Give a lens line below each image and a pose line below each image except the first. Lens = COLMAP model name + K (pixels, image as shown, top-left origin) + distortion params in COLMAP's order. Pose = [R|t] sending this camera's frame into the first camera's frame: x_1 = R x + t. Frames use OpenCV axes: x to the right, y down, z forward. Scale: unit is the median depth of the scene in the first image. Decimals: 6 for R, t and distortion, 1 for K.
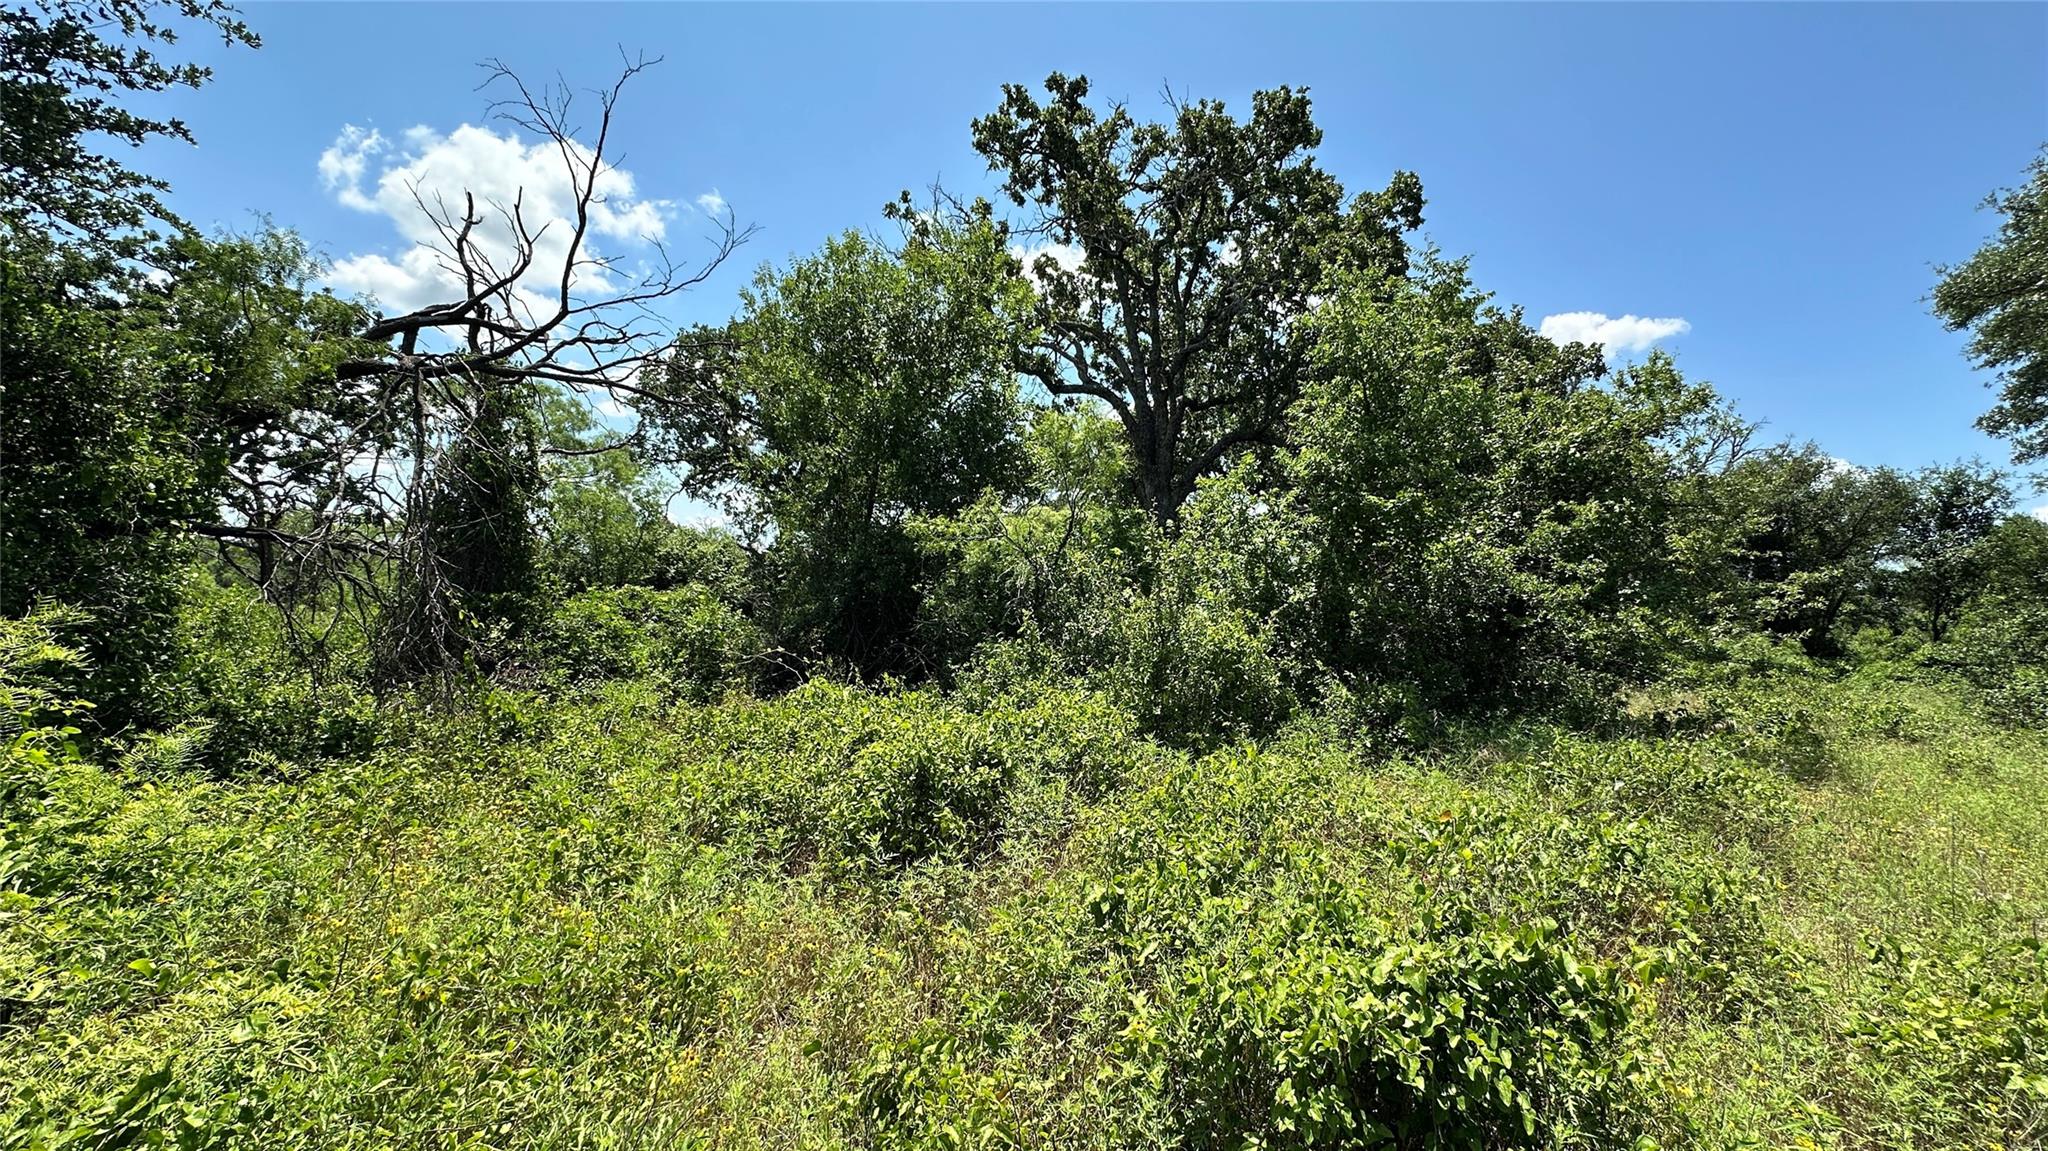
lens RADIAL K [[822.2, 0, 1020.8], [0, 822.2, 581.3], [0, 0, 1]] dist [-0.007572, 0.001970]
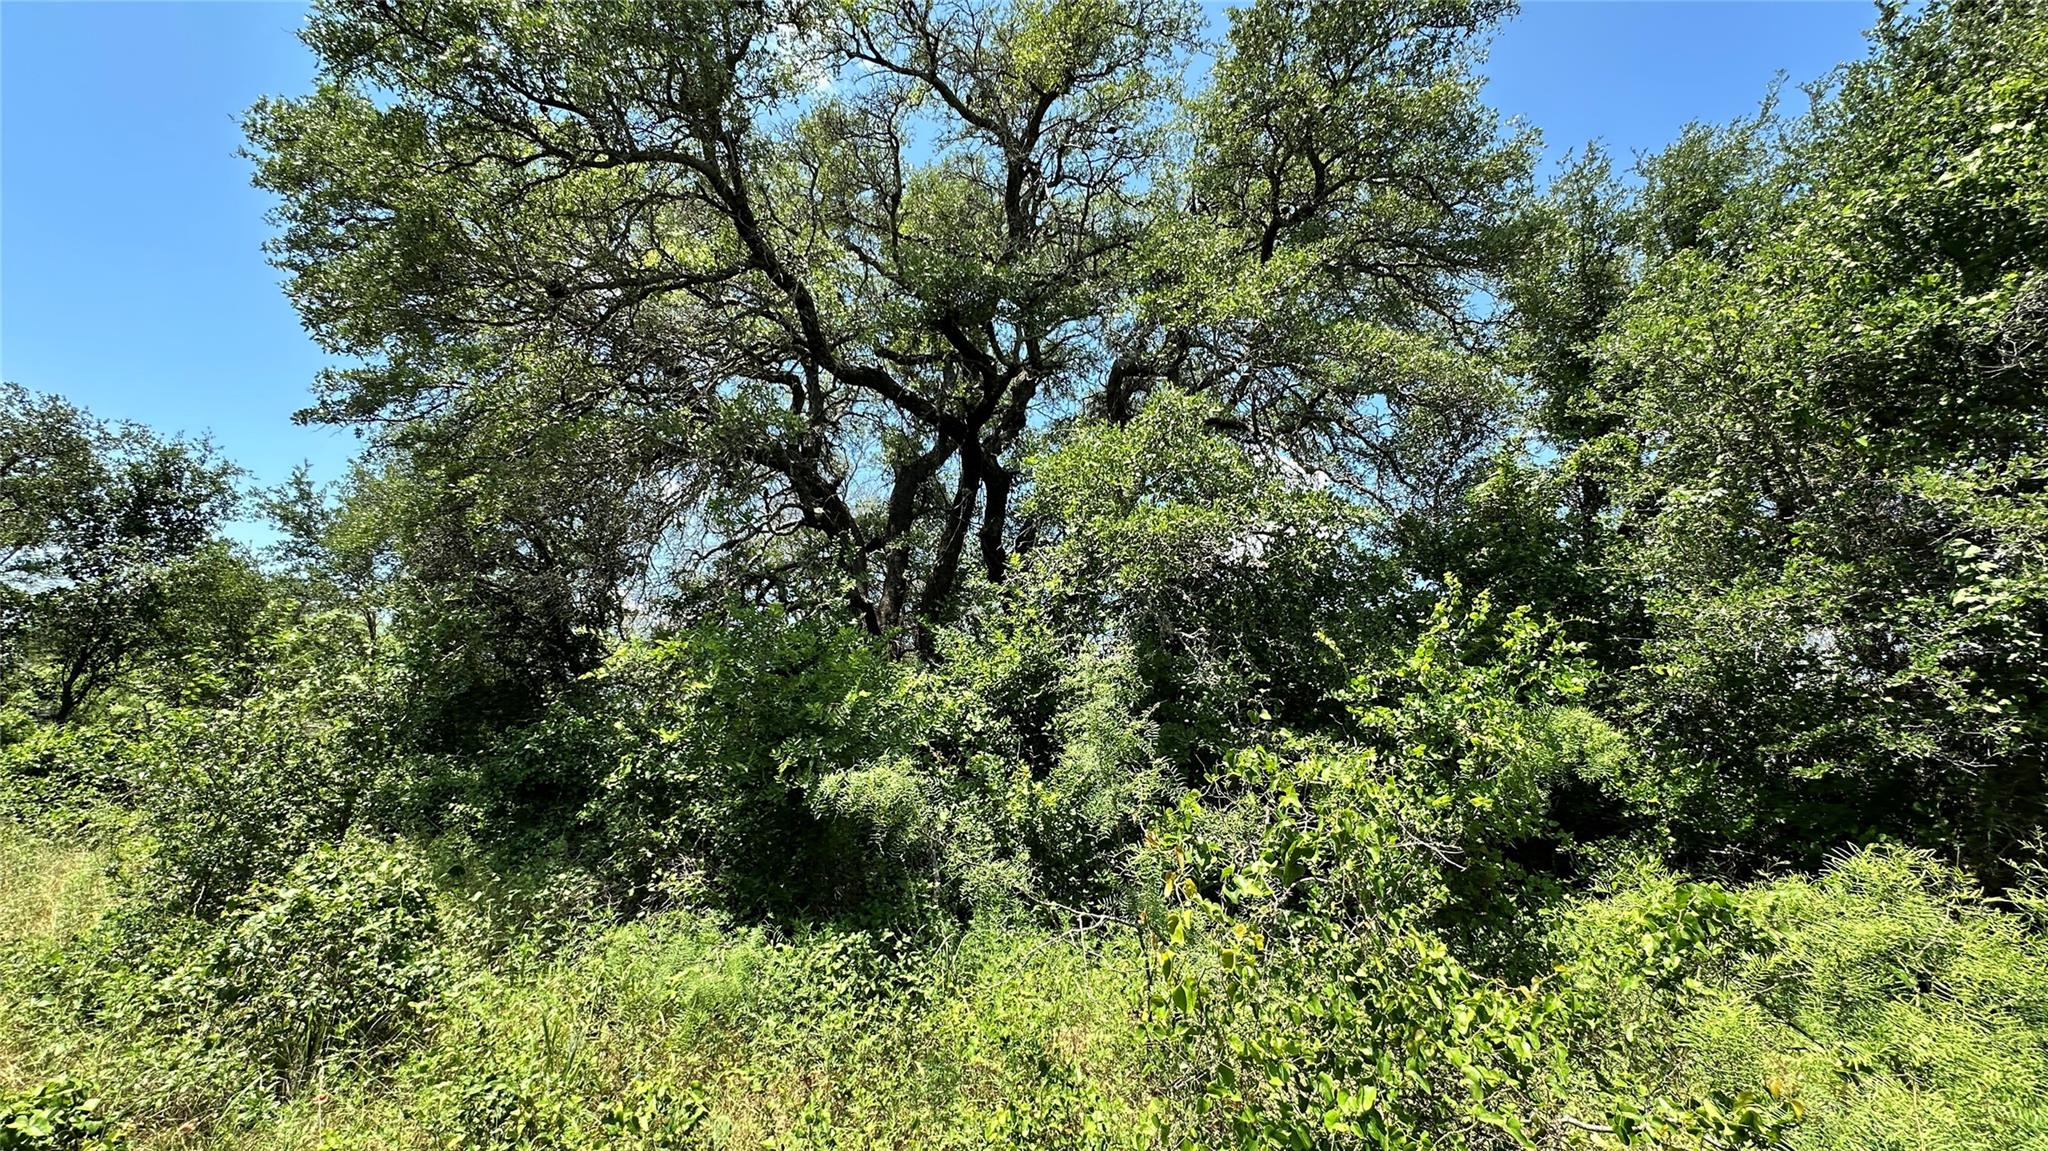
lens RADIAL K [[819.1, 0, 1024.4], [0, 819.1, 579.5], [0, 0, 1]] dist [-0.006208, 0.001476]
pose [[-0.141528, 0.159721, 0.976964, 0.449999], [-0.084377, 0.981360, -0.172663, 0.019686], [-0.986332, -0.106870, -0.125413, 0.416674]]
